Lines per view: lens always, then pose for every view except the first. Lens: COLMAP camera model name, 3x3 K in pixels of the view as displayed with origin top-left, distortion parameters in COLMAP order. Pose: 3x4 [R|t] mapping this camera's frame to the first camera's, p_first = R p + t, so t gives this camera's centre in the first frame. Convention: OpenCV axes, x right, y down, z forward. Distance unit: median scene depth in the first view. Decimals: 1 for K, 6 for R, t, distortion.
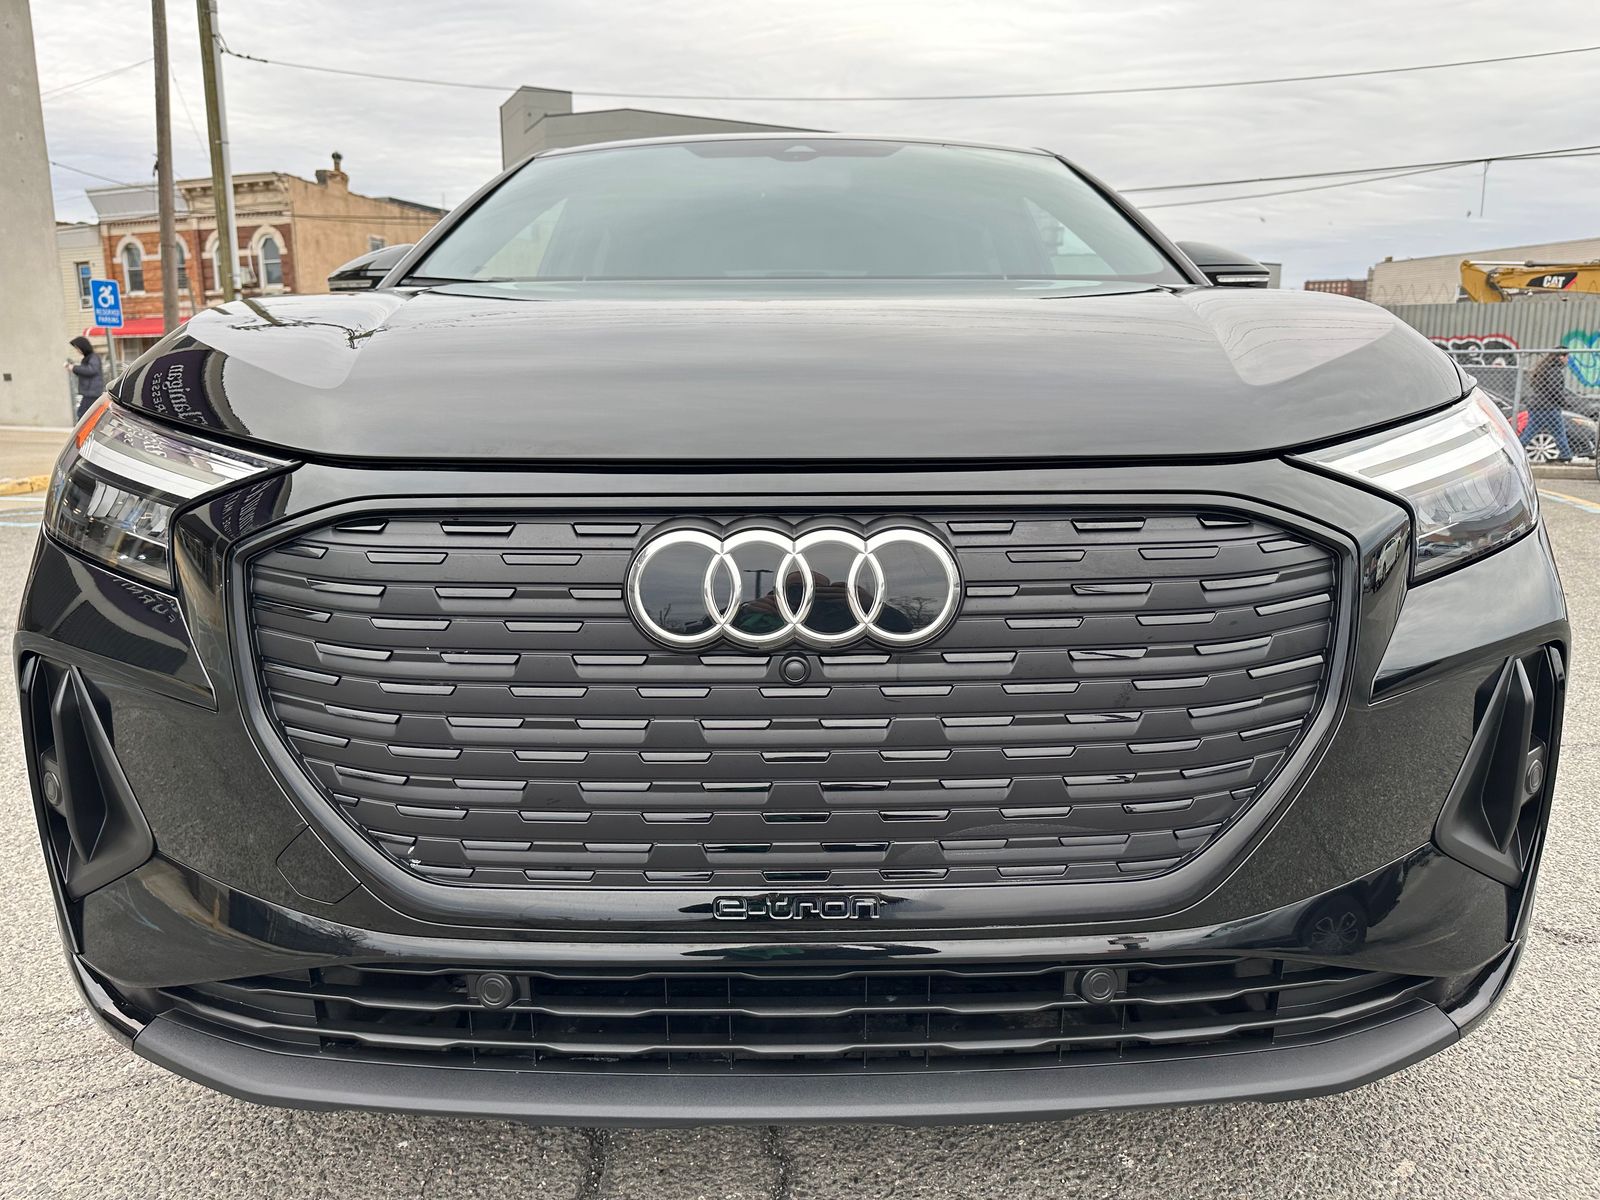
lens RADIAL K [[1132.1, 0, 806.7], [0, 1132.1, 594.5], [0, 0, 1]] dist [0.001508, -0.006396]
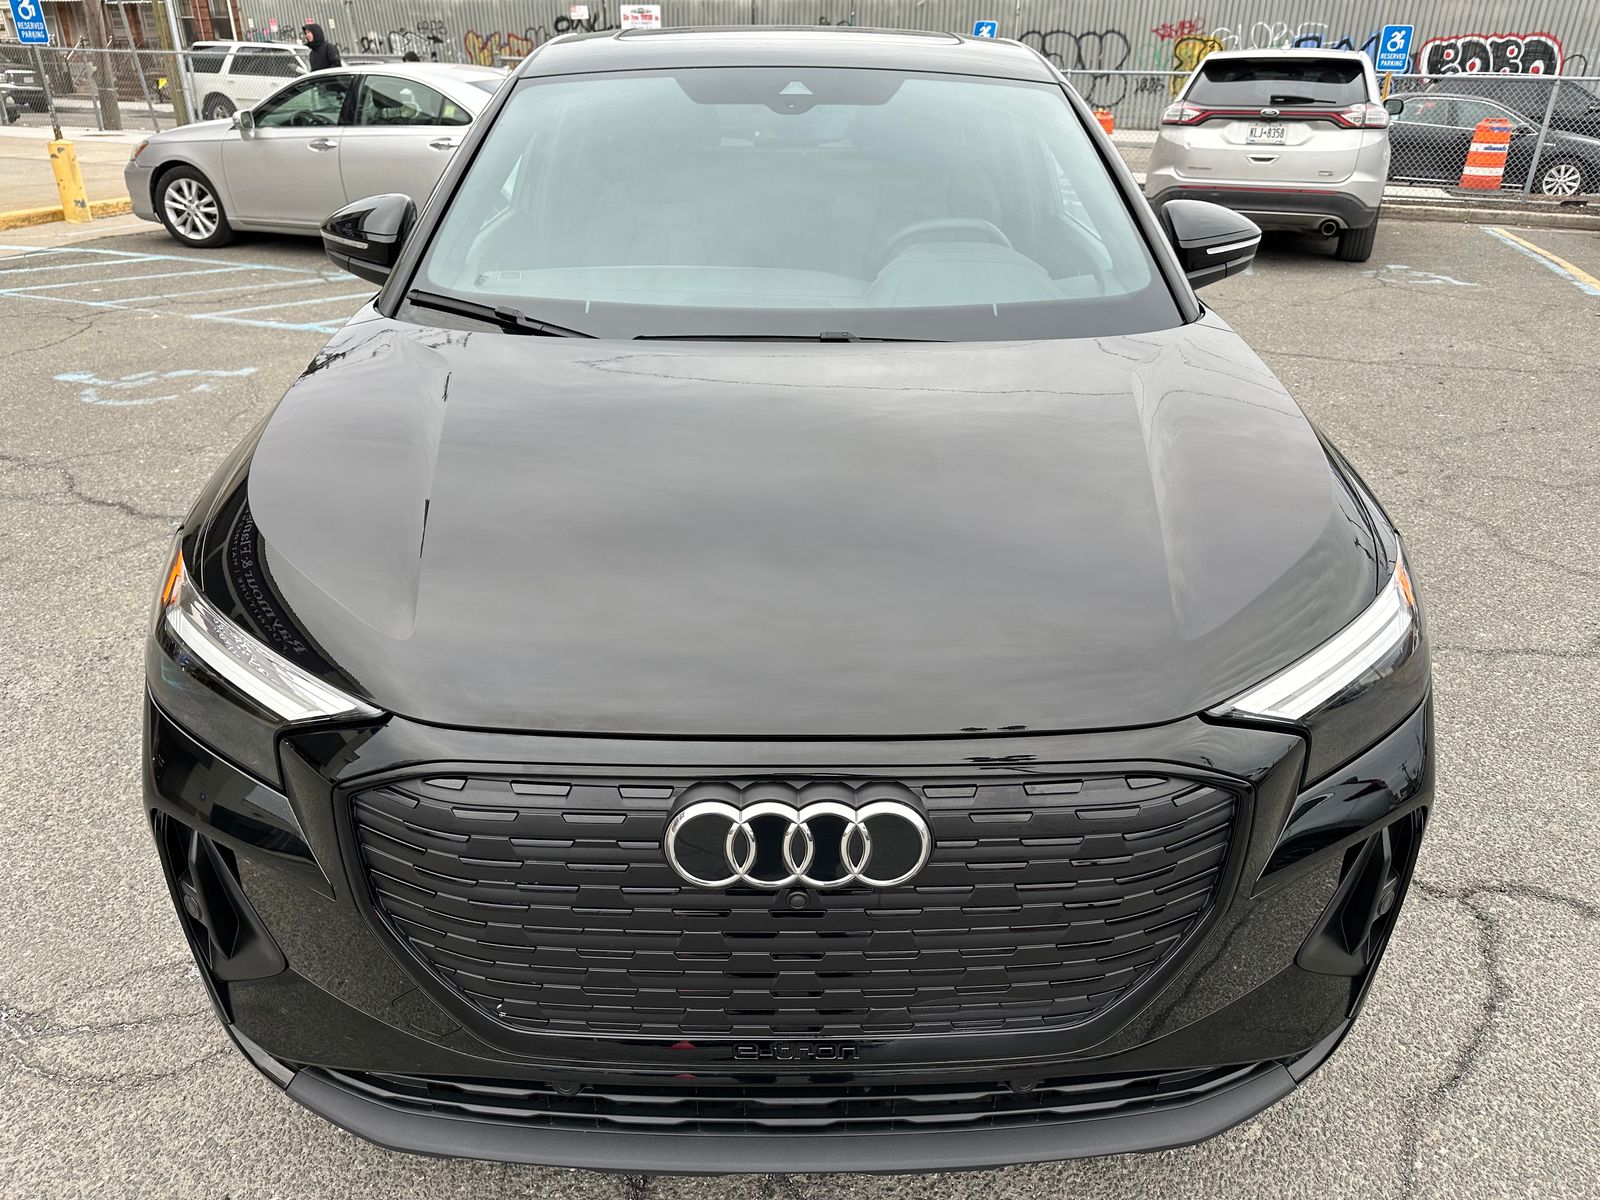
lens RADIAL K [[1130.2, 0, 801.1], [0, 1130.2, 603.4], [0, 0, 1]] dist [0.010129, -0.017857]
pose [[0.999879, 0.008291, 0.013168, -0.021334], [-0.011510, 0.963544, 0.267302, -0.481316], [-0.010471, -0.267422, 0.963523, -0.107726]]
